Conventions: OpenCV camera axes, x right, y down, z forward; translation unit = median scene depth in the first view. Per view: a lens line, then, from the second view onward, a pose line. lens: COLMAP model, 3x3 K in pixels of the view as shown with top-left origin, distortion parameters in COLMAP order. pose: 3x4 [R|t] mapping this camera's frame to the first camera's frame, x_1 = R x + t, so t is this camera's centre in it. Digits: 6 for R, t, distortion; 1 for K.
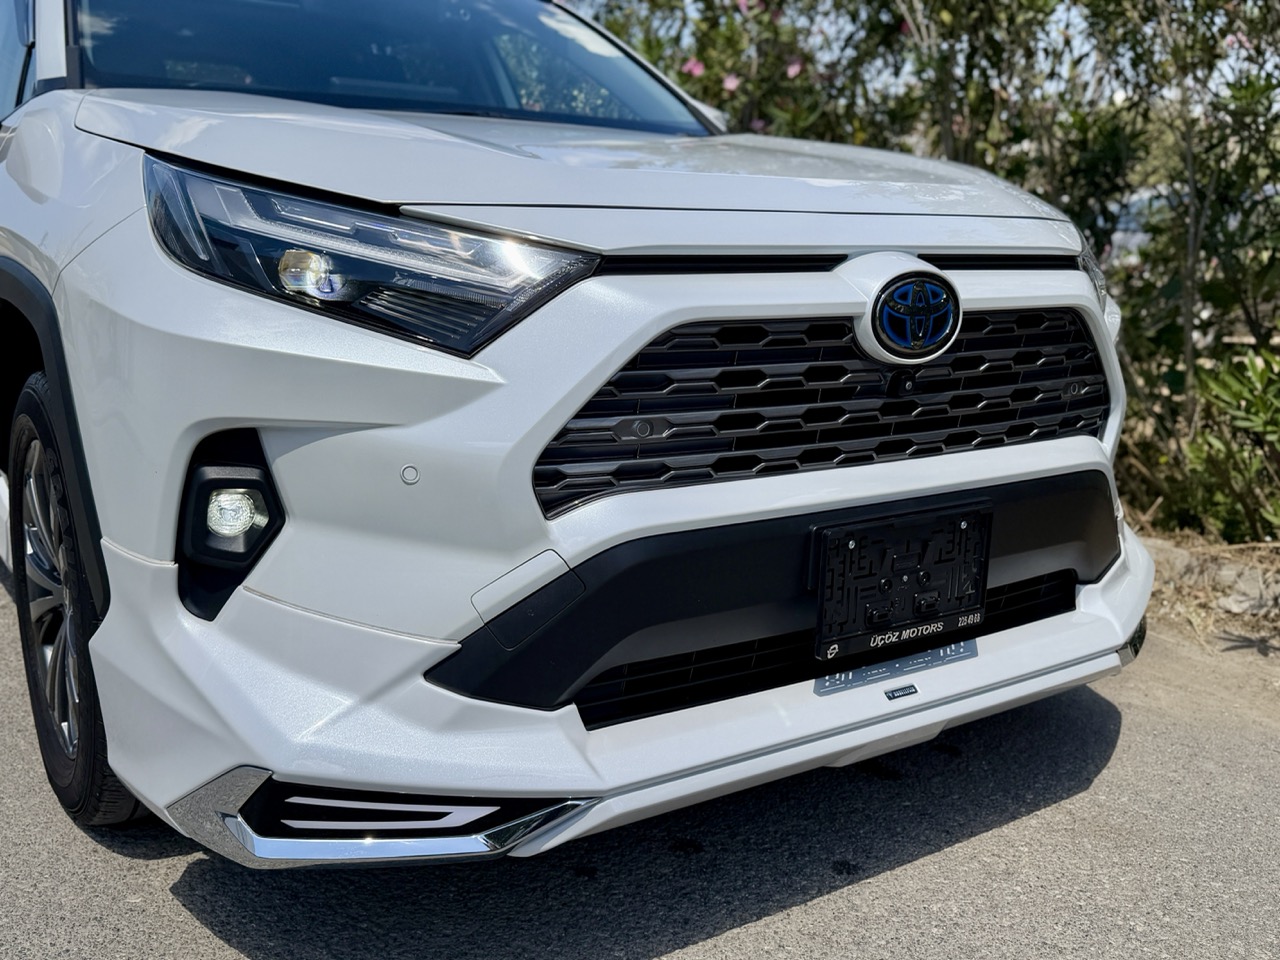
lens RADIAL K [[1239.8, 0, 653.2], [0, 1239.8, 500.0], [0, 0, 1]] dist [-0.022678, 0.000000]
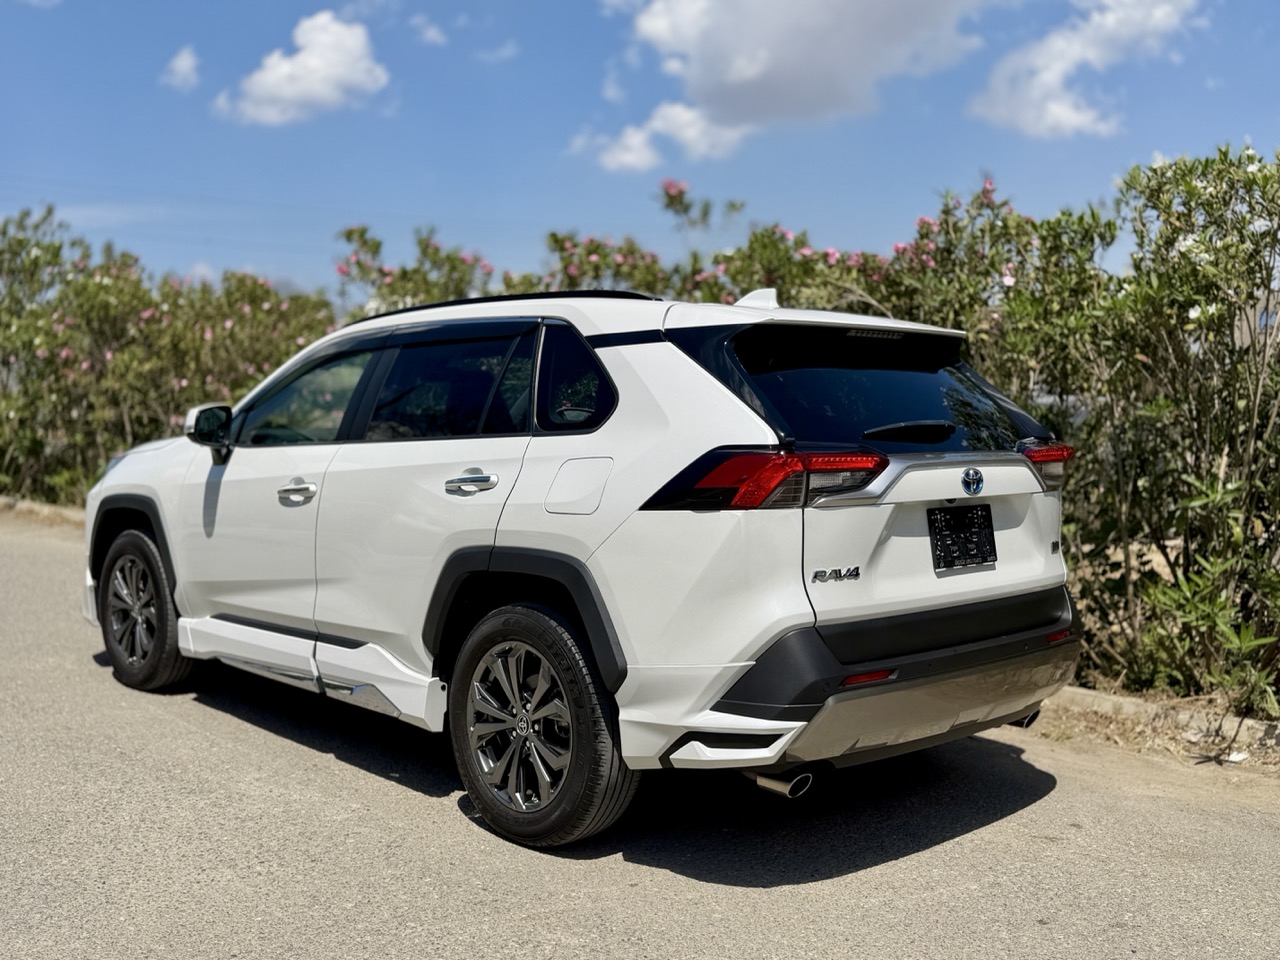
lens RADIAL K [[1342.6, 0, 630.6], [0, 1342.6, 481.7], [0, 0, 1]] dist [-0.026051, 0.000000]
pose [[0.987555, -0.026813, 0.154972, -0.801776], [0.051304, 0.986381, -0.156273, -0.008206], [-0.148671, 0.162278, 0.975481, -0.980299]]
